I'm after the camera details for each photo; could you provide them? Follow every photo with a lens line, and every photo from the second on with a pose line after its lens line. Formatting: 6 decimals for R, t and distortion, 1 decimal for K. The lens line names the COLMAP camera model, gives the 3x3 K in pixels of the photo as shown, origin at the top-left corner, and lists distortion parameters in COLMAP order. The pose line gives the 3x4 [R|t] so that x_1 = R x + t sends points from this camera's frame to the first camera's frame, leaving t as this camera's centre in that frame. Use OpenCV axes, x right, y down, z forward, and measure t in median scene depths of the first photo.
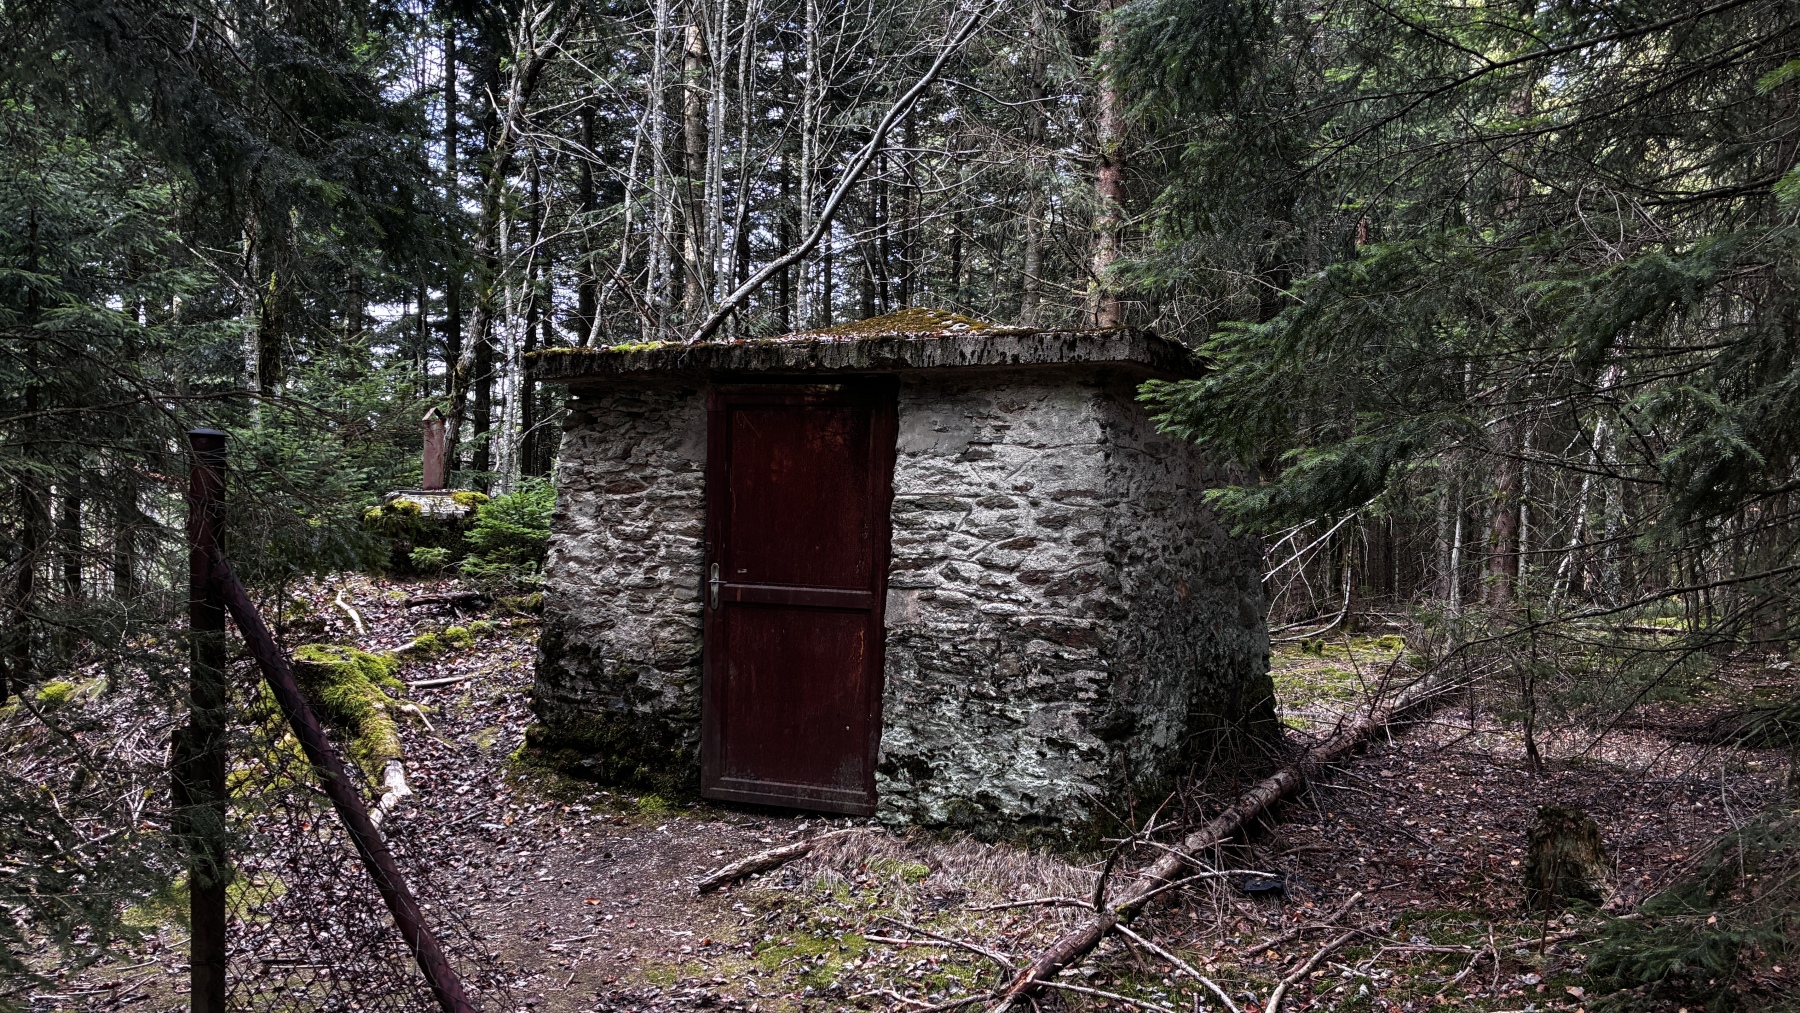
lens RADIAL K [[1369.8, 0, 895.2], [0, 1369.8, 505.8], [0, 0, 1]] dist [0.021176, -0.027753]
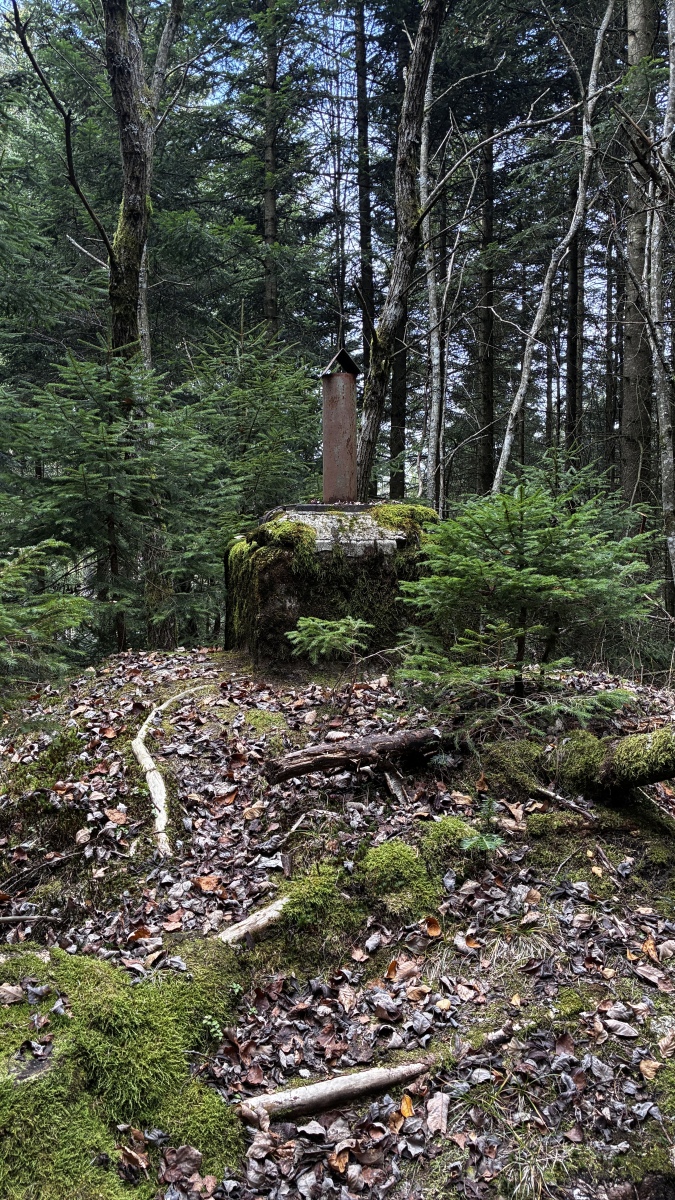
lens RADIAL K [[913.2, 0, 337.1], [0, 913.2, 598.5], [0, 0, 1]] dist [0.021176, -0.027753]
pose [[0.939899, -0.000382, -0.341454, -0.241462], [0.020299, 0.998293, 0.054759, 0.007262], [0.340850, -0.058399, 0.938302, 0.743026]]
